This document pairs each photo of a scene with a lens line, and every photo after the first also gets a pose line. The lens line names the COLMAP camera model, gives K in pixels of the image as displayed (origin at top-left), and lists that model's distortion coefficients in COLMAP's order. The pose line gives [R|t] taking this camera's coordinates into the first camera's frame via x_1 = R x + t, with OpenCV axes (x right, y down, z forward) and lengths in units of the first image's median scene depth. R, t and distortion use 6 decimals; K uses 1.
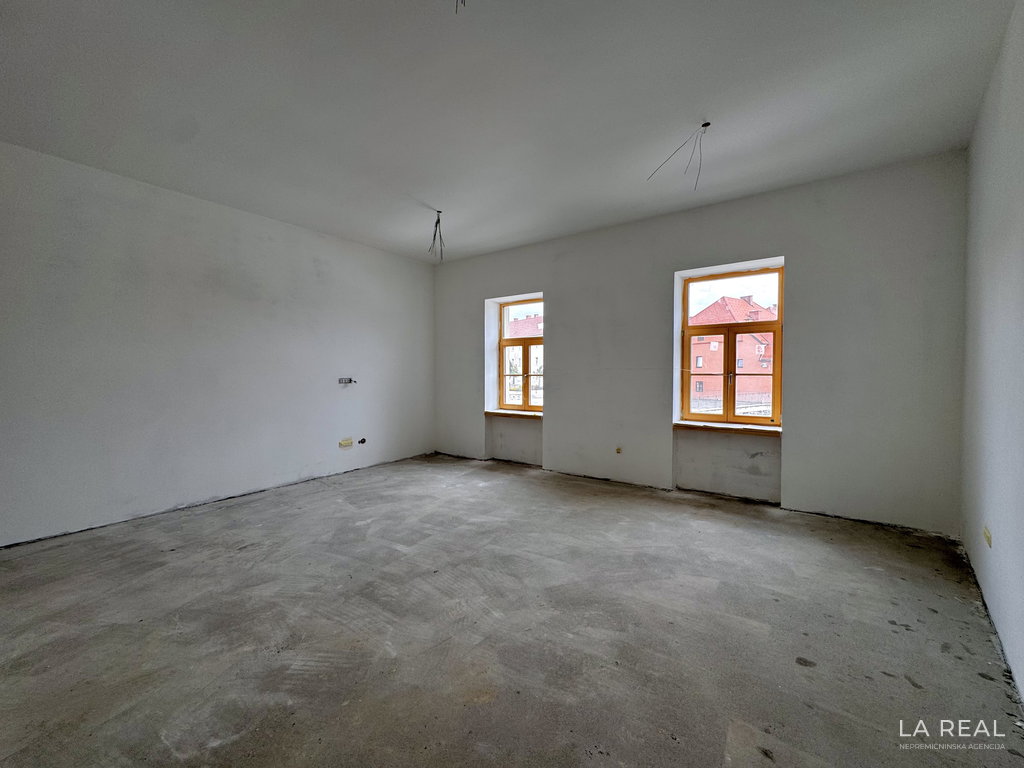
lens RADIAL K [[418.9, 0, 509.1], [0, 418.9, 382.1], [0, 0, 1]] dist [-0.002066, 0.000143]
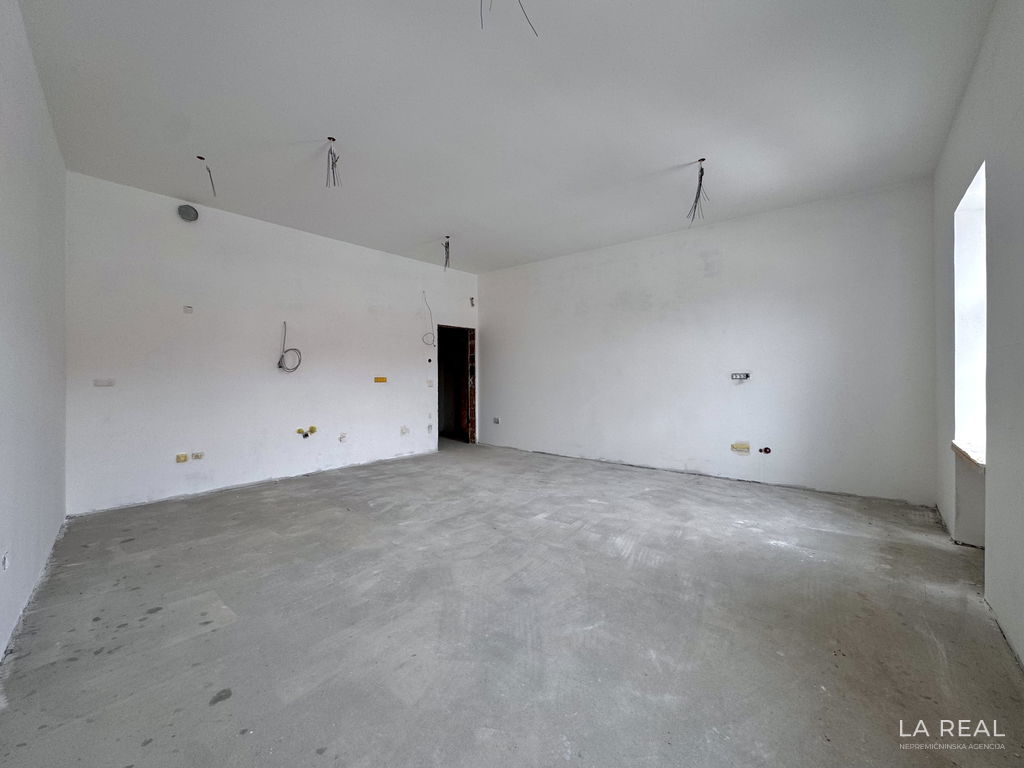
lens RADIAL K [[418.9, 0, 506.9], [0, 418.9, 380.7], [0, 0, 1]] dist [-0.002066, 0.000143]
pose [[-0.091097, 0.012548, -0.995763, 0.836141], [-0.017038, 0.999755, 0.014157, 0.002484], [0.995696, 0.018255, -0.090861, 0.920212]]
